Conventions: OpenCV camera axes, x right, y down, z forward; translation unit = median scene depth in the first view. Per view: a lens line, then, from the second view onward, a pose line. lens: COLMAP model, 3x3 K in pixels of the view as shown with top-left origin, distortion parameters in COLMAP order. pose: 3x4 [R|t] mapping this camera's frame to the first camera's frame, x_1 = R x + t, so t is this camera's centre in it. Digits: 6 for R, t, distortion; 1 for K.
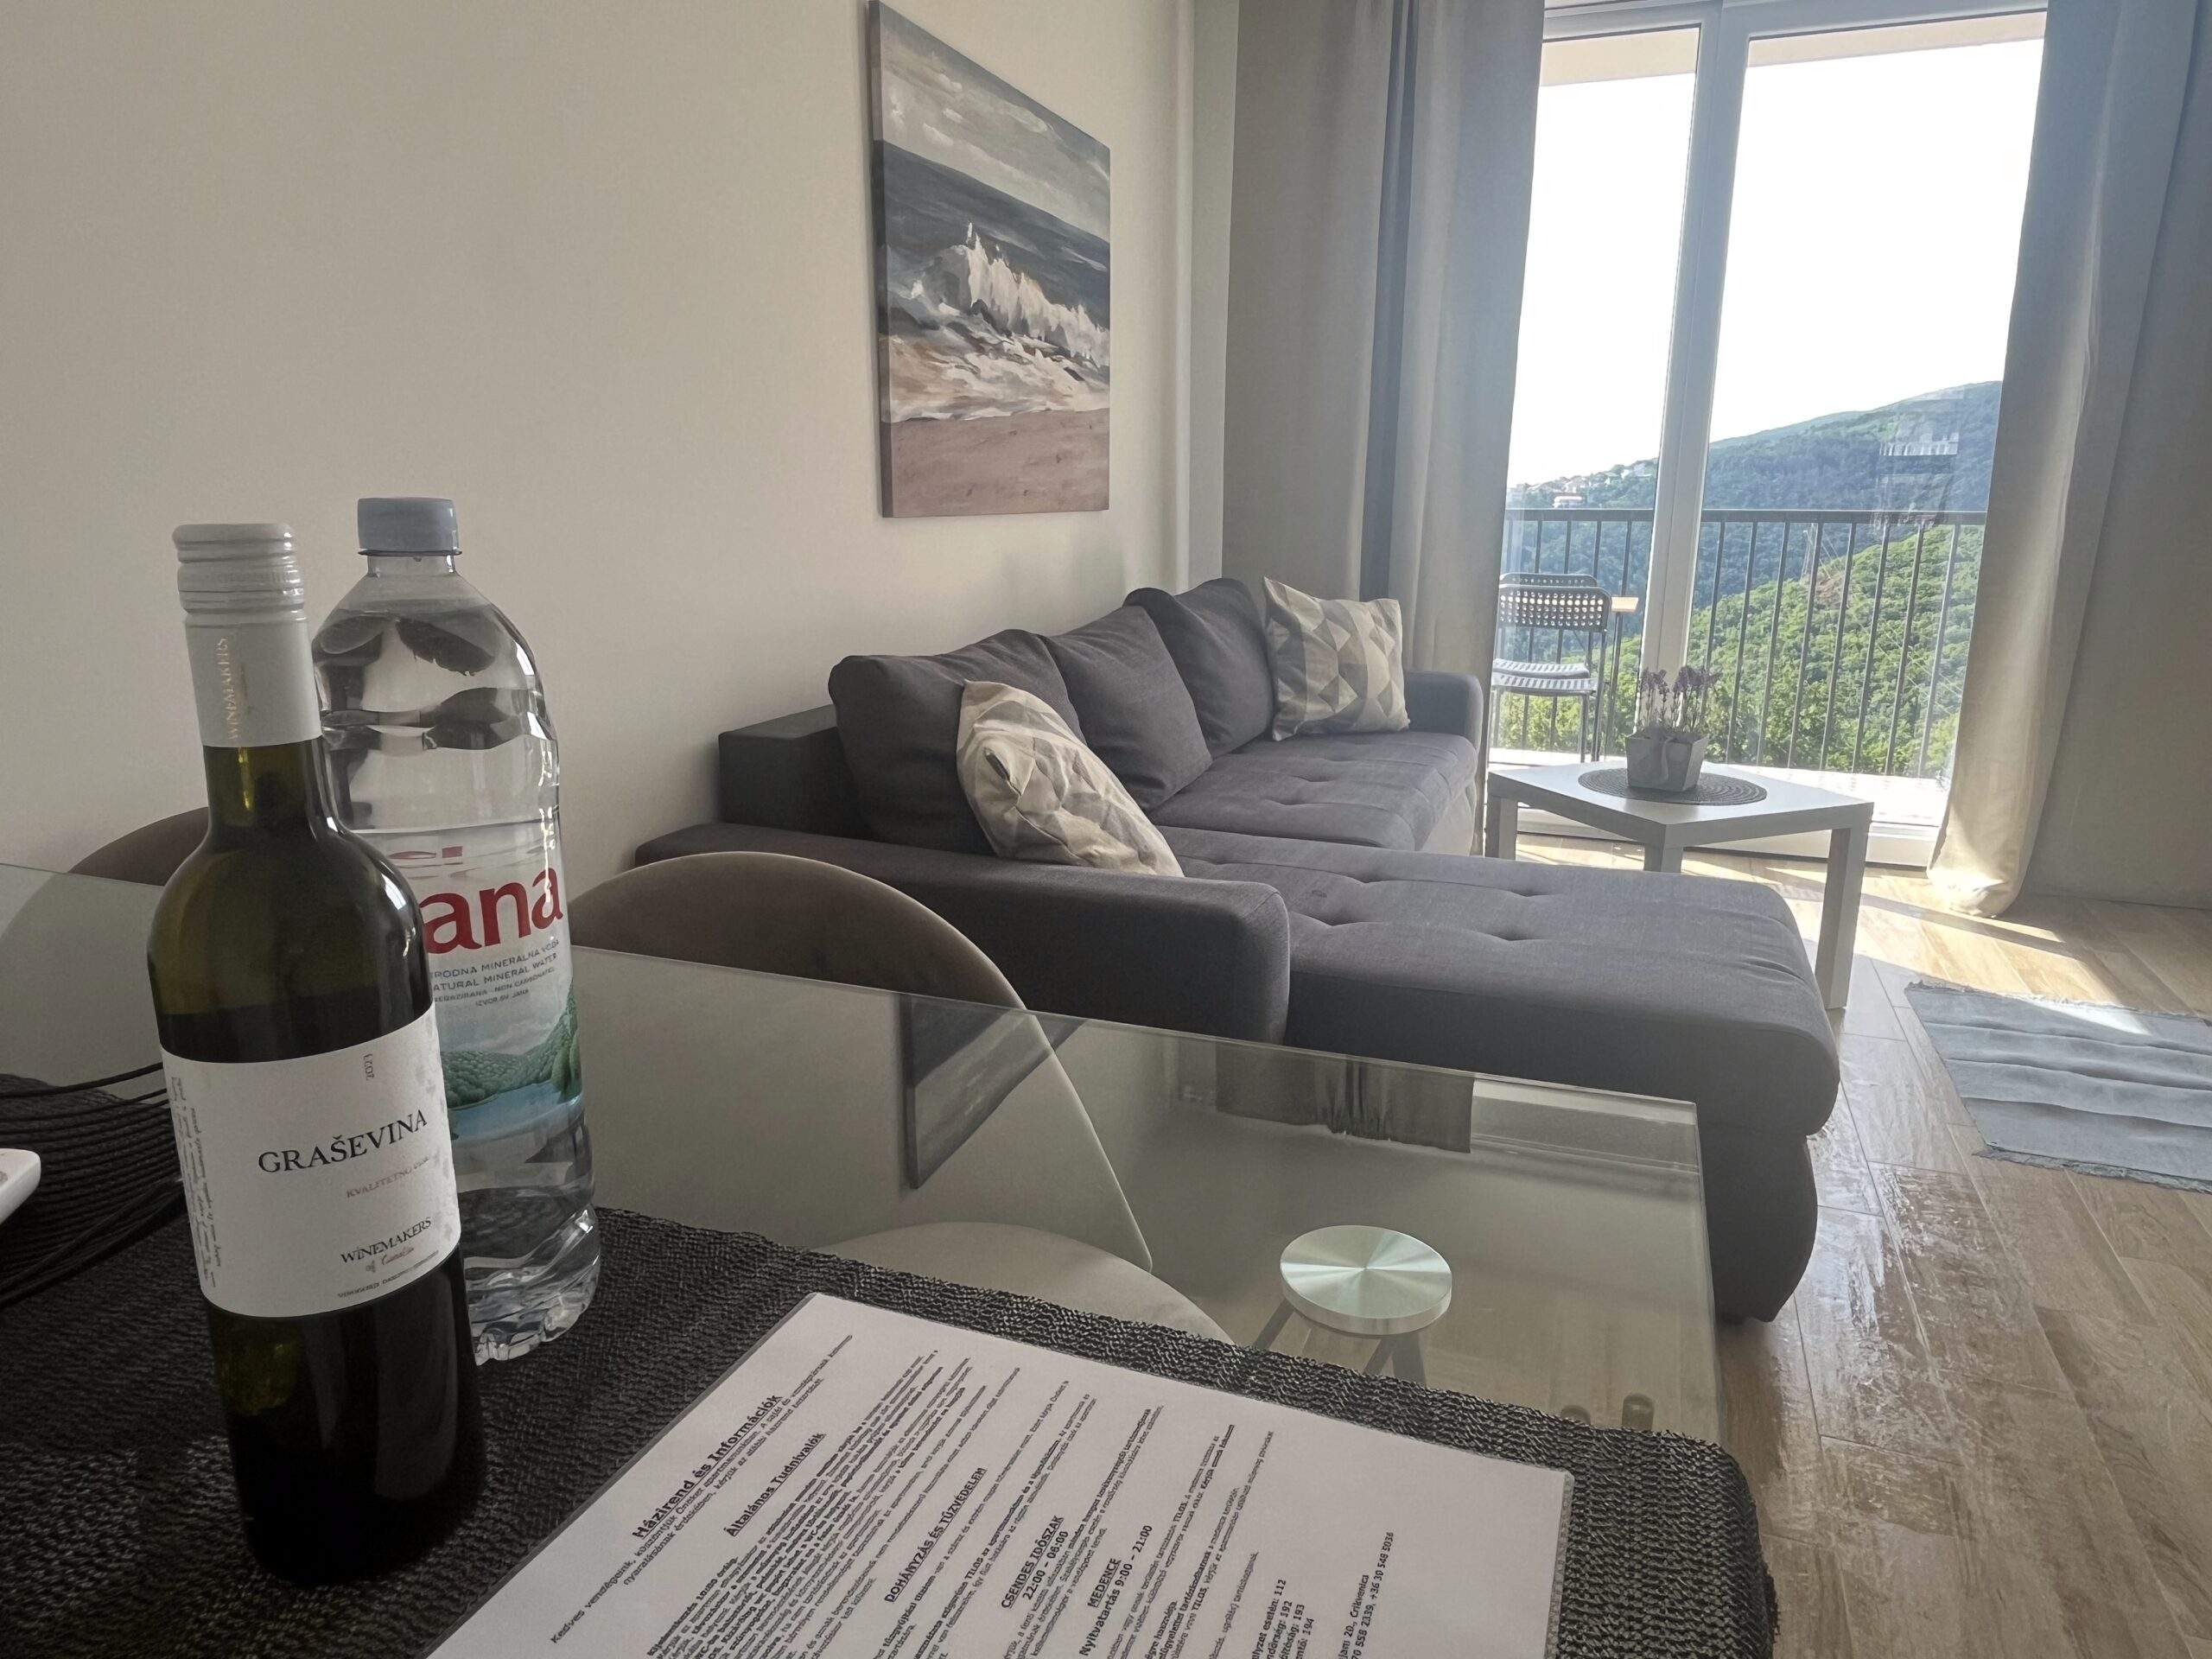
lens RADIAL K [[1408.0, 0, 1101.4], [0, 1408.0, 825.3], [0, 0, 1]] dist [0.001909, -0.000576]
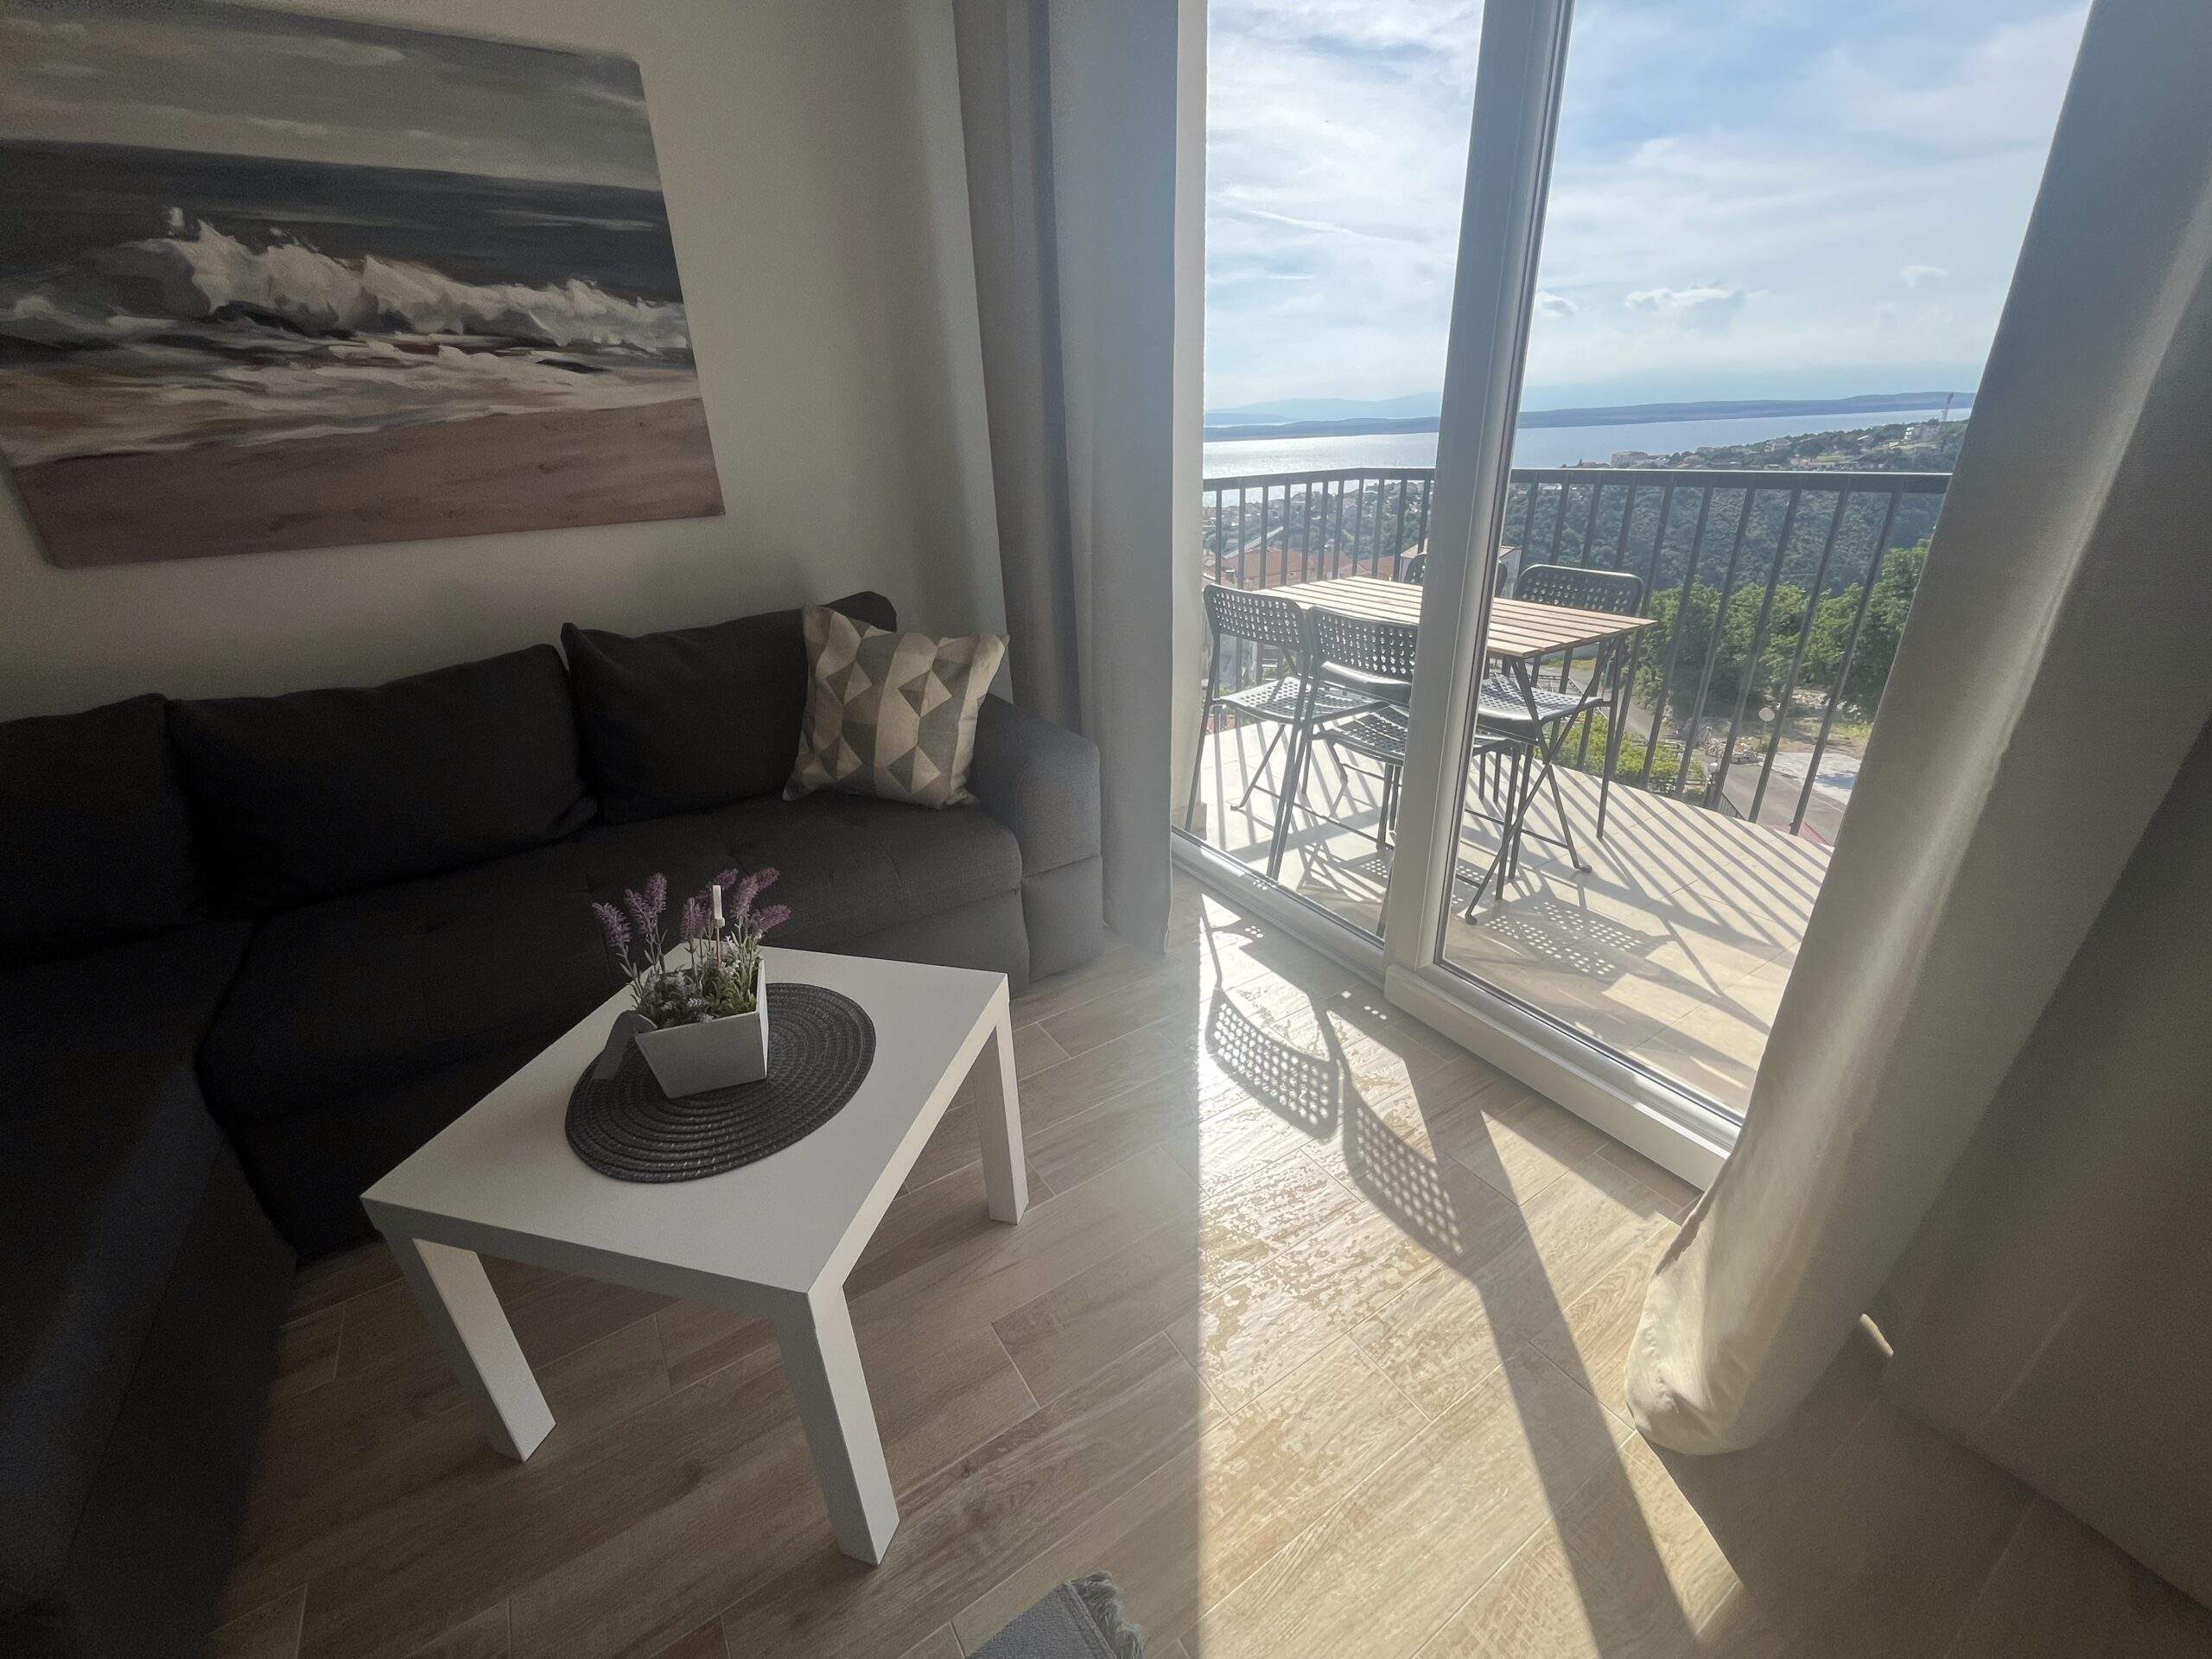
lens RADIAL K [[899.0, 0, 1103.5], [0, 899.0, 833.5], [0, 0, 1]] dist [-0.004365, 0.000093]
pose [[0.804632, 0.214157, -0.553809, 0.704875], [-0.099119, 0.968050, 0.230334, -0.221626], [0.585443, -0.130441, 0.800151, 0.787515]]
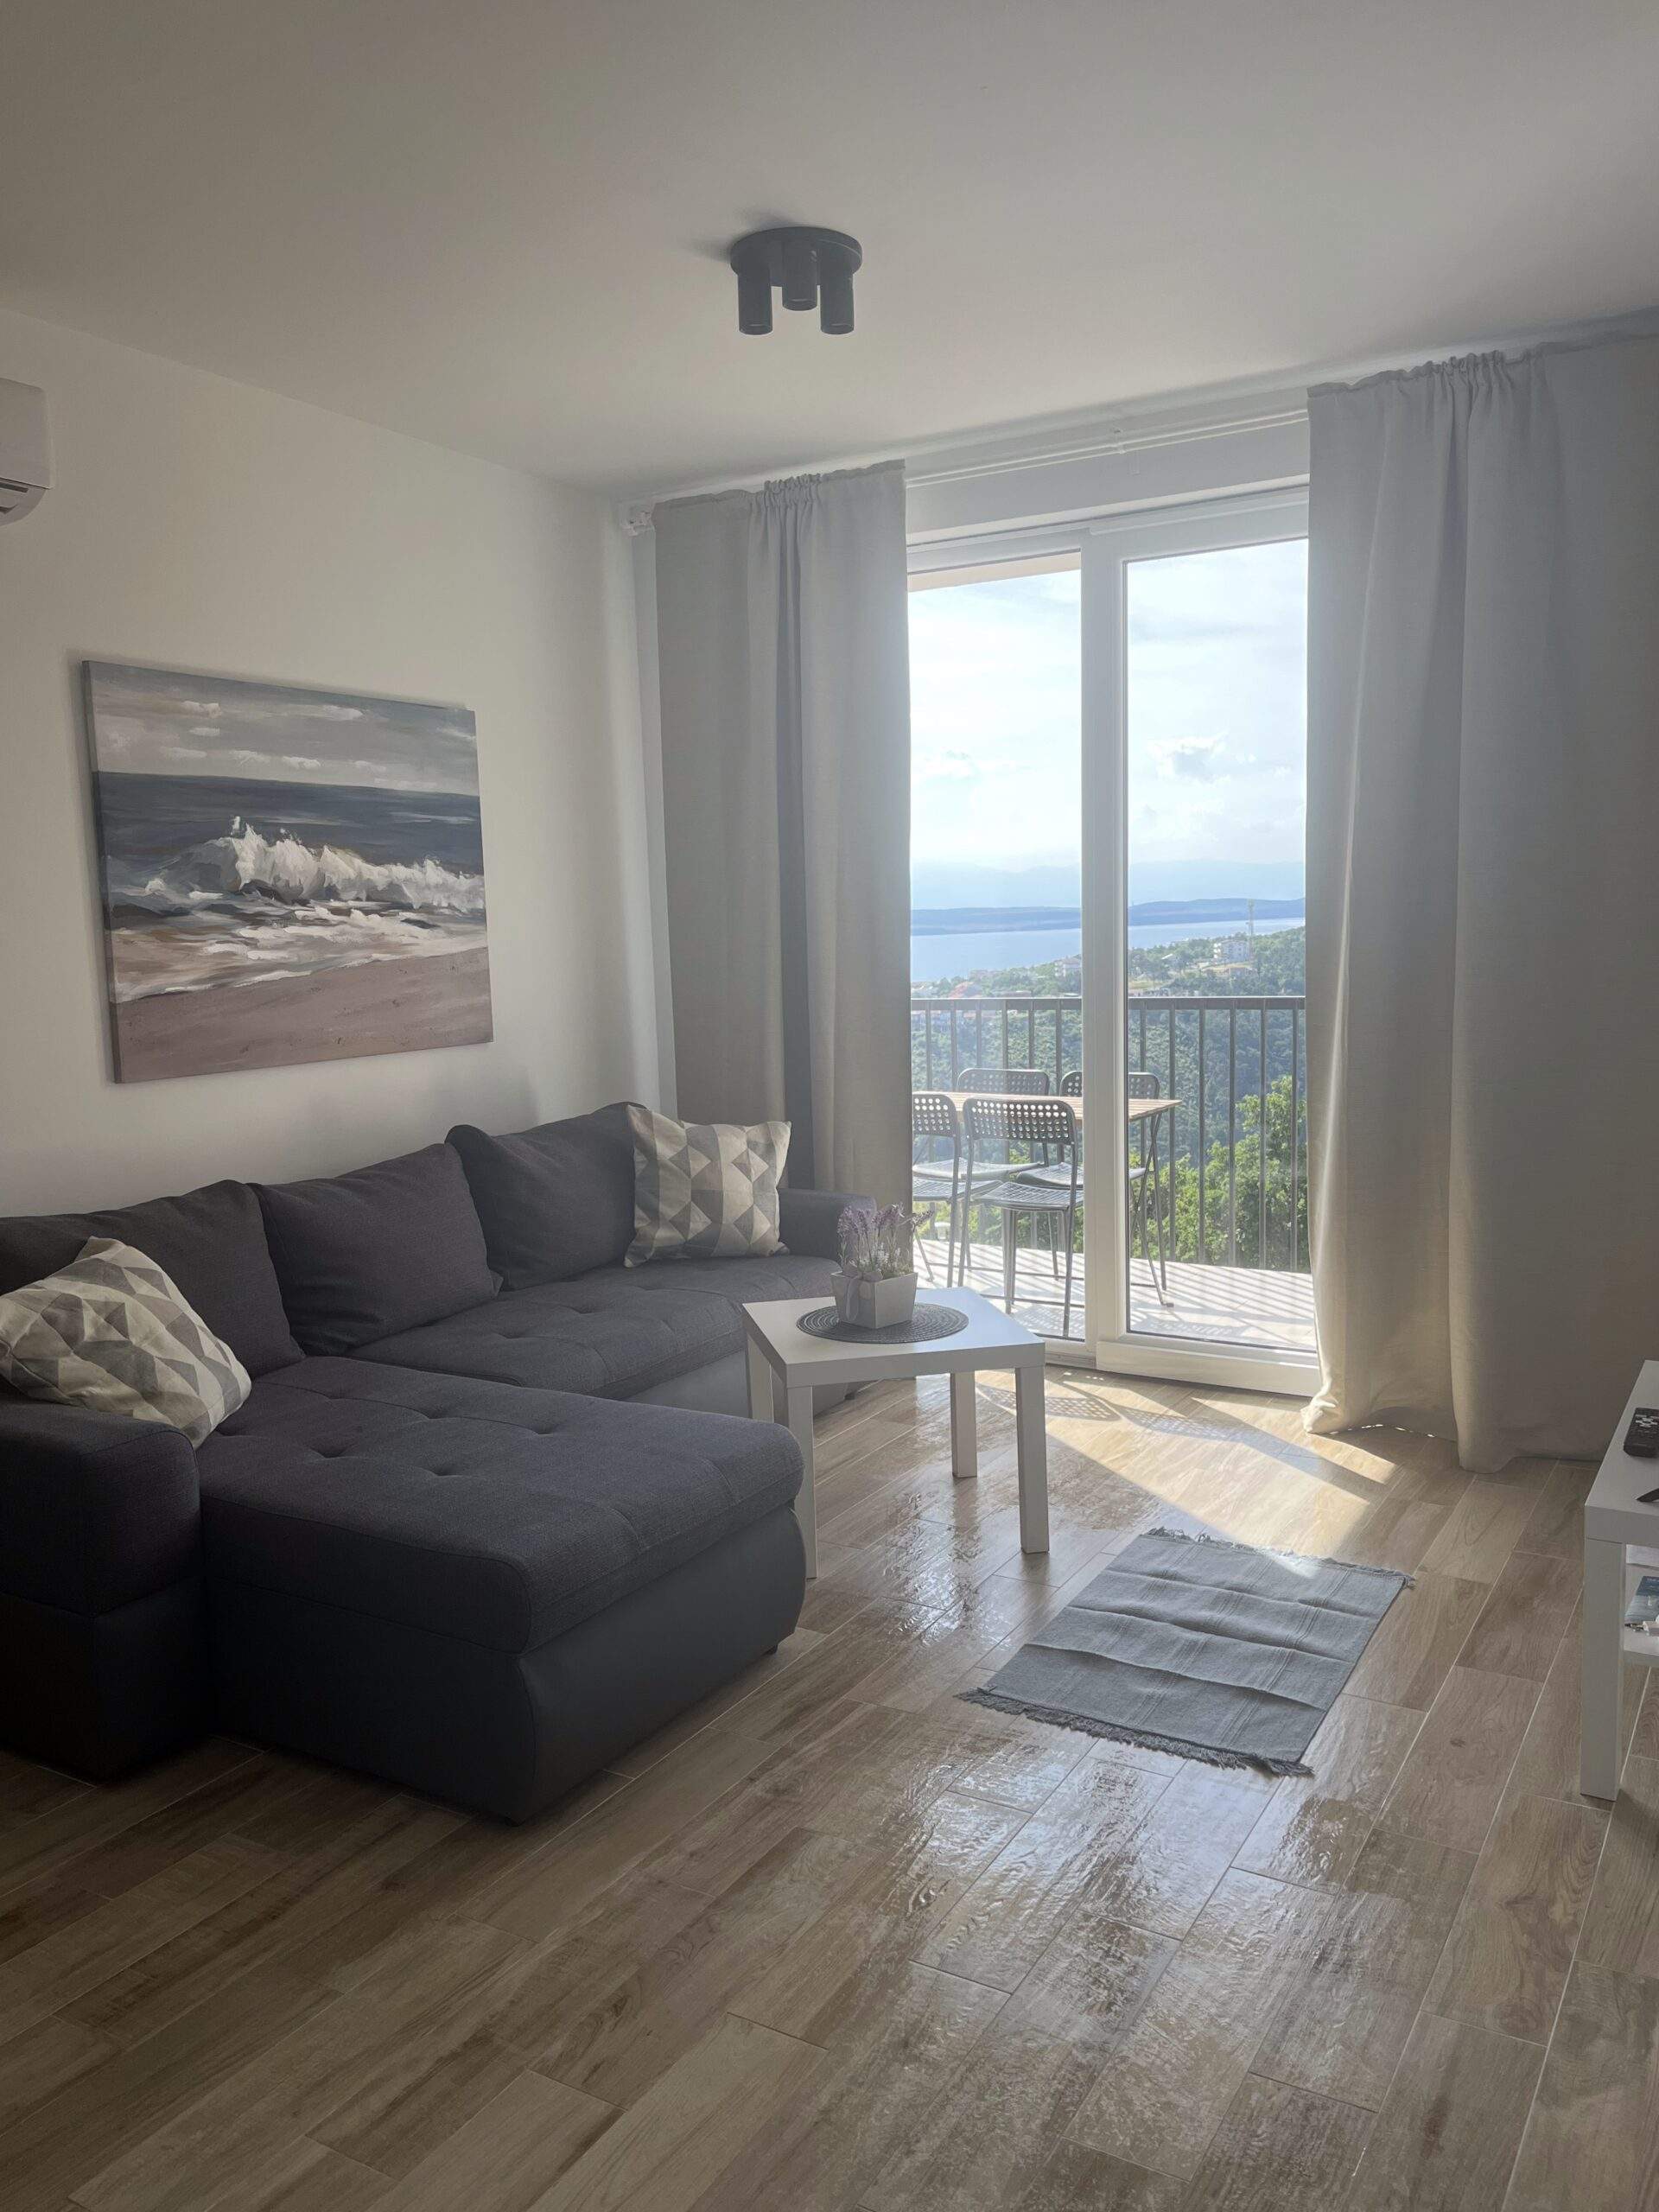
lens RADIAL K [[1709.1, 0, 831.2], [0, 1709.1, 1122.2], [0, 0, 1]] dist [0.074680, -0.087476]
pose [[0.985688, -0.010982, -0.168223, 0.563571], [-0.007836, 0.993813, -0.110793, -0.033399], [0.168398, 0.110526, 0.979503, -0.226819]]
